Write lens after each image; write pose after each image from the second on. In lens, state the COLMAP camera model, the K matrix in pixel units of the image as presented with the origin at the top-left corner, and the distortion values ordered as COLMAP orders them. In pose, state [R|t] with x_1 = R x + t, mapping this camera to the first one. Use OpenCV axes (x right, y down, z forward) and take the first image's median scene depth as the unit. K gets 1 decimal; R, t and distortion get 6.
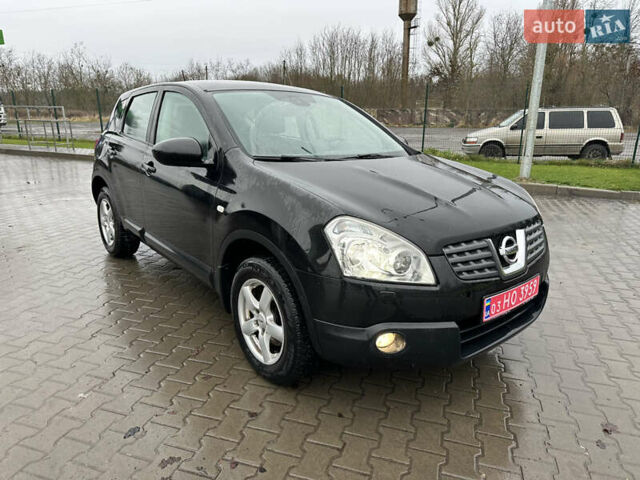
lens RADIAL K [[472.7, 0, 320.0], [0, 472.7, 240.0], [0, 0, 1]] dist [0.006070, -0.000957]
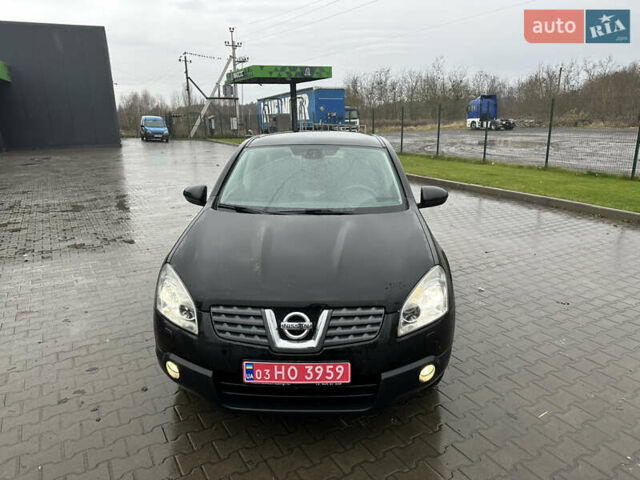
lens RADIAL K [[472.7, 0, 320.0], [0, 472.7, 240.0], [0, 0, 1]] dist [0.006070, -0.000957]
pose [[0.721612, 0.153596, -0.675044, 1.117069], [-0.152497, 0.986393, 0.061422, -0.236375], [0.675294, 0.058619, 0.735216, 0.282884]]
